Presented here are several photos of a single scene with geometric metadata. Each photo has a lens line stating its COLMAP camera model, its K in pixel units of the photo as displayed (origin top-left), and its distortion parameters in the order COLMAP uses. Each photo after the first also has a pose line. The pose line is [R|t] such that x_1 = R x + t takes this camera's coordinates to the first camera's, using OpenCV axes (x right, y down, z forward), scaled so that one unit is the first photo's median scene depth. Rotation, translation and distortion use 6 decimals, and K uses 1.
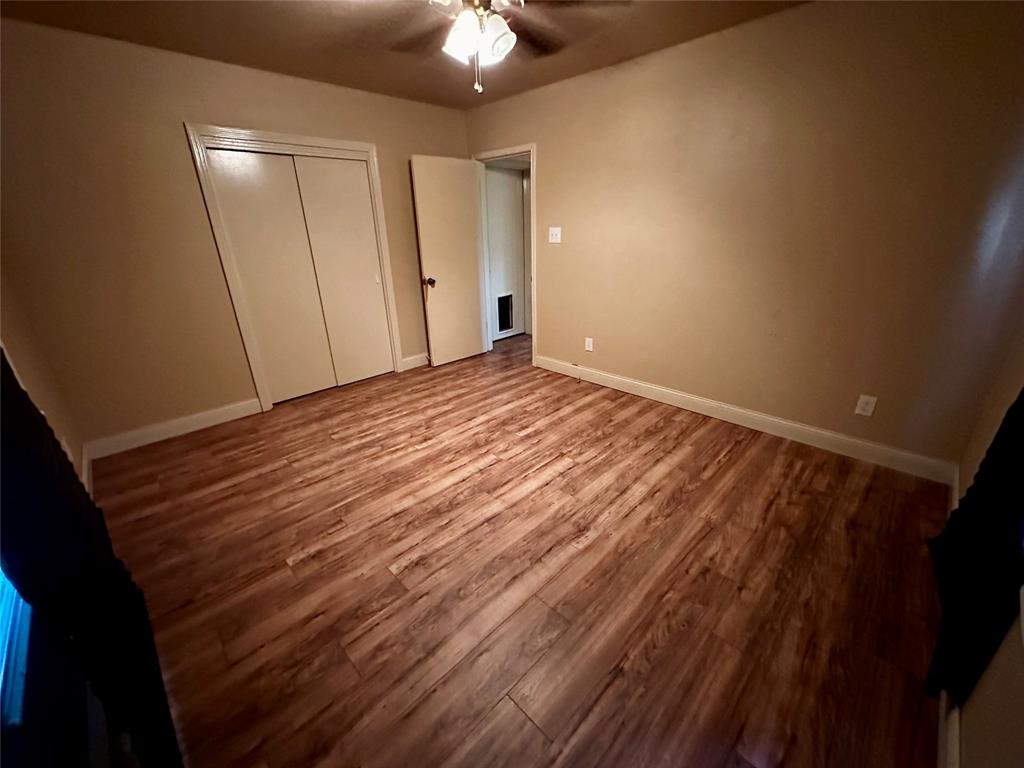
lens RADIAL K [[407.3, 0, 512.0], [0, 407.3, 384.2], [0, 0, 1]] dist [-0.002017, 0.000653]
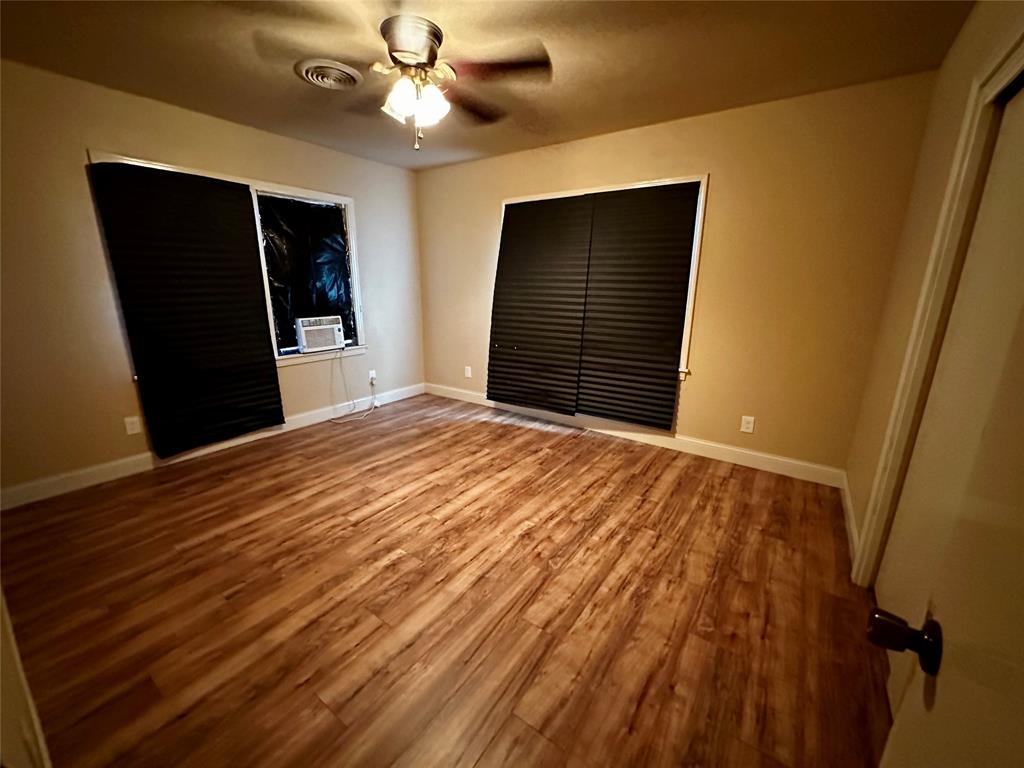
lens RADIAL K [[407.3, 0, 512.6], [0, 407.3, 384.3], [0, 0, 1]] dist [-0.002017, 0.000653]
pose [[-0.984860, 0.053763, -0.164806, -0.076578], [-0.053912, 0.808560, 0.585938, -0.574069], [0.164757, 0.585952, -0.793420, 1.522332]]
